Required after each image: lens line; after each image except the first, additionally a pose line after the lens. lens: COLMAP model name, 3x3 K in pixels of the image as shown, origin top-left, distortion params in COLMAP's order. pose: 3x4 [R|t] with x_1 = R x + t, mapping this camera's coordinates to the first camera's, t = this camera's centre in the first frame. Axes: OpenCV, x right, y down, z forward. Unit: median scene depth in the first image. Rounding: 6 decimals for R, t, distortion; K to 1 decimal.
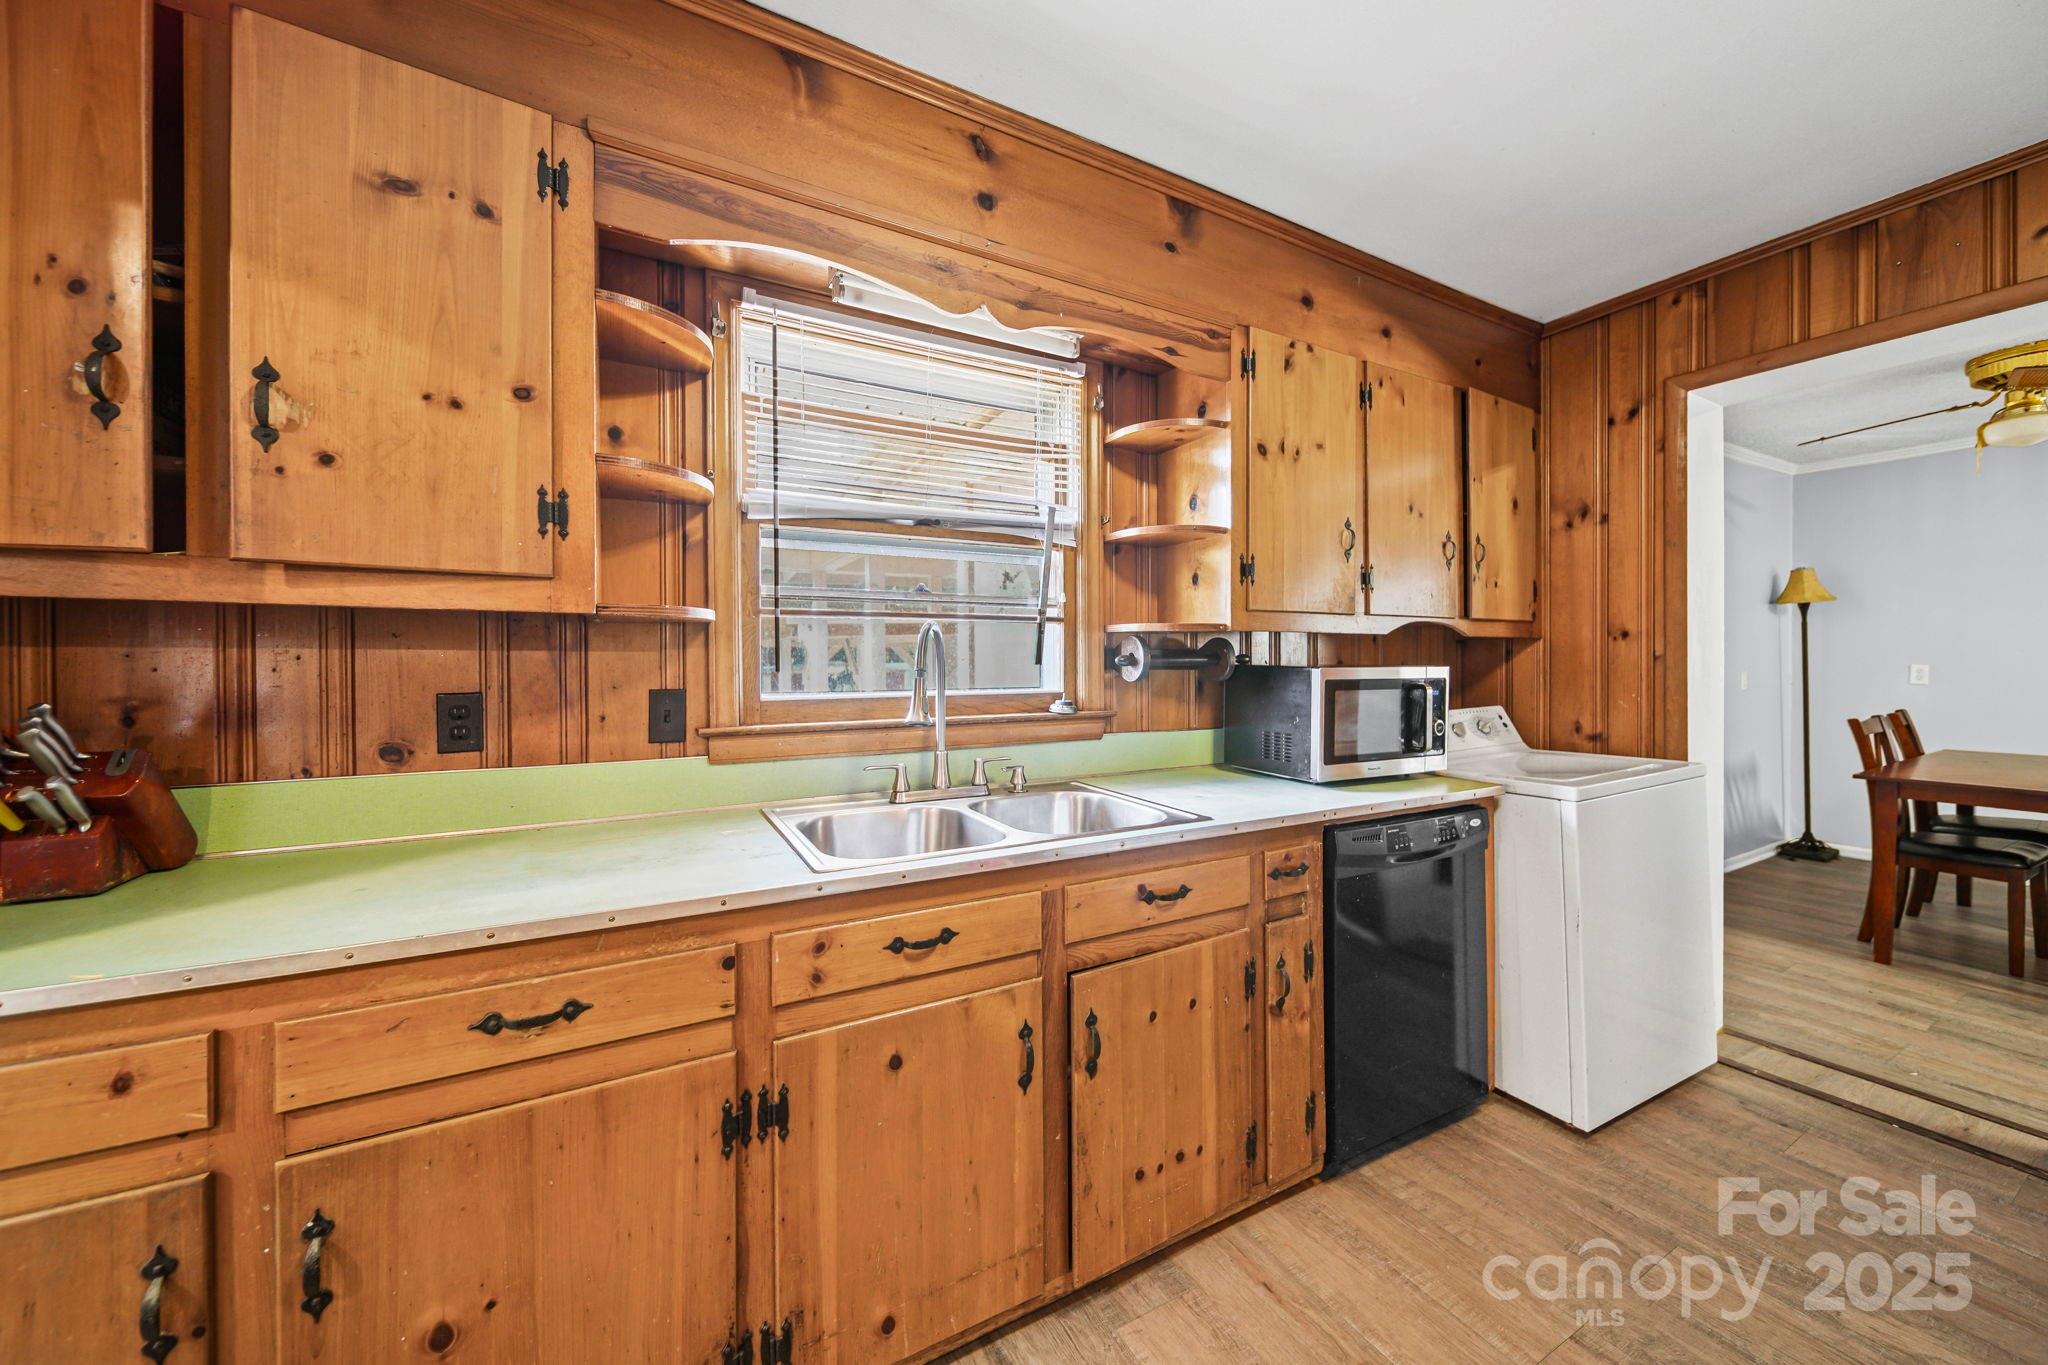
lens RADIAL K [[752.2, 0, 1021.7], [0, 752.2, 668.2], [0, 0, 1]] dist [-0.002417, -0.000339]
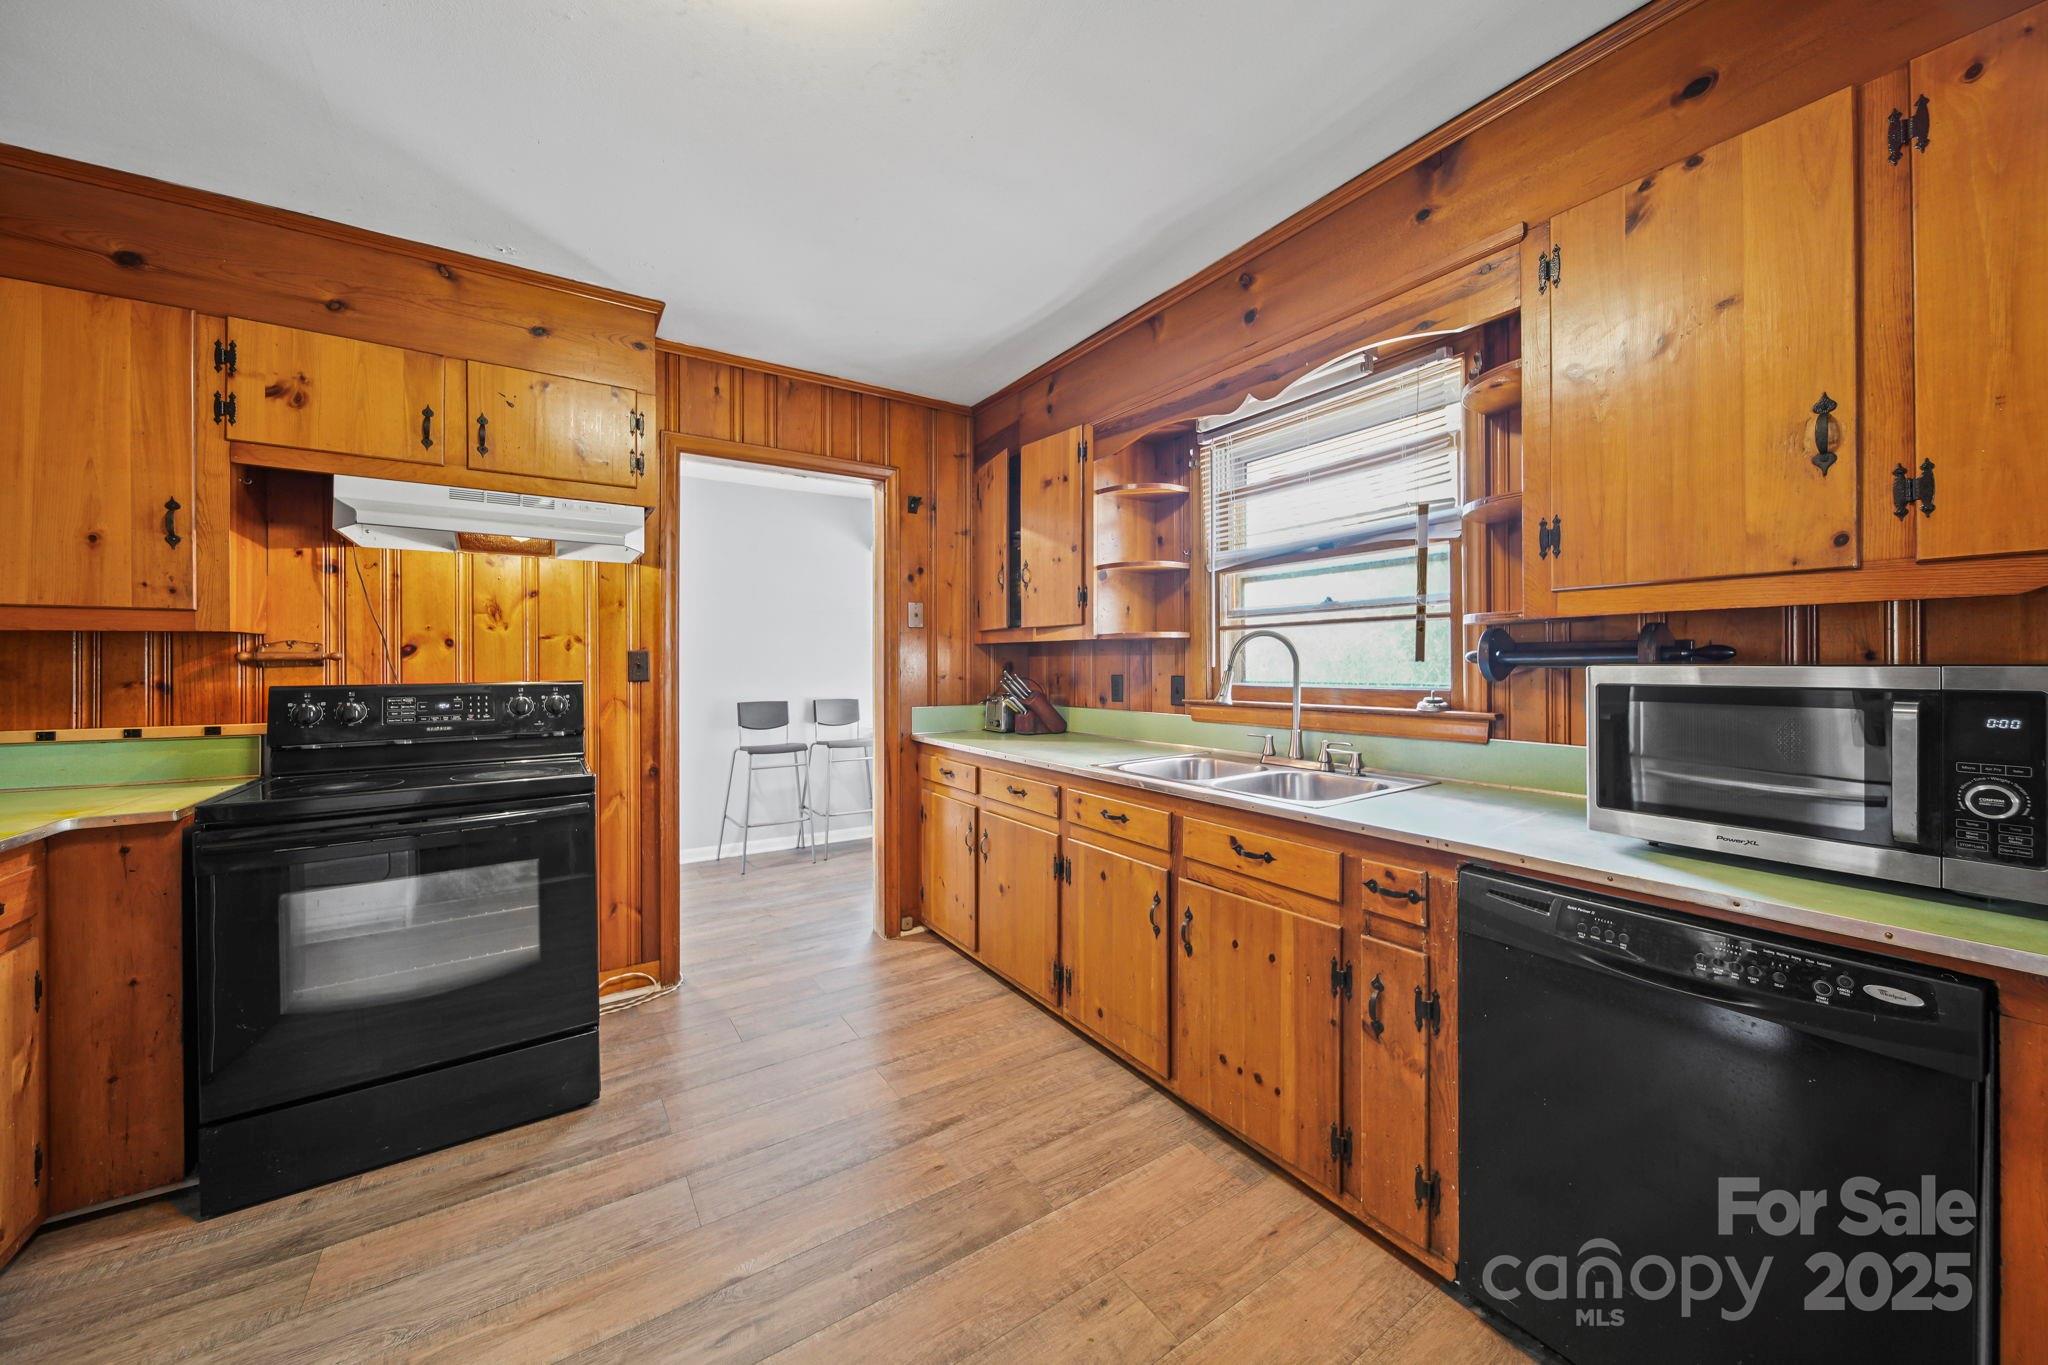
lens RADIAL K [[734.4, 0, 1050.7], [0, 734.4, 665.6], [0, 0, 1]] dist [-0.001404, -0.000160]
pose [[0.096826, 0.004593, -0.995291, 1.211235], [-0.001601, 0.999989, 0.004459, -0.003966], [0.995300, 0.001162, 0.096832, 0.514793]]
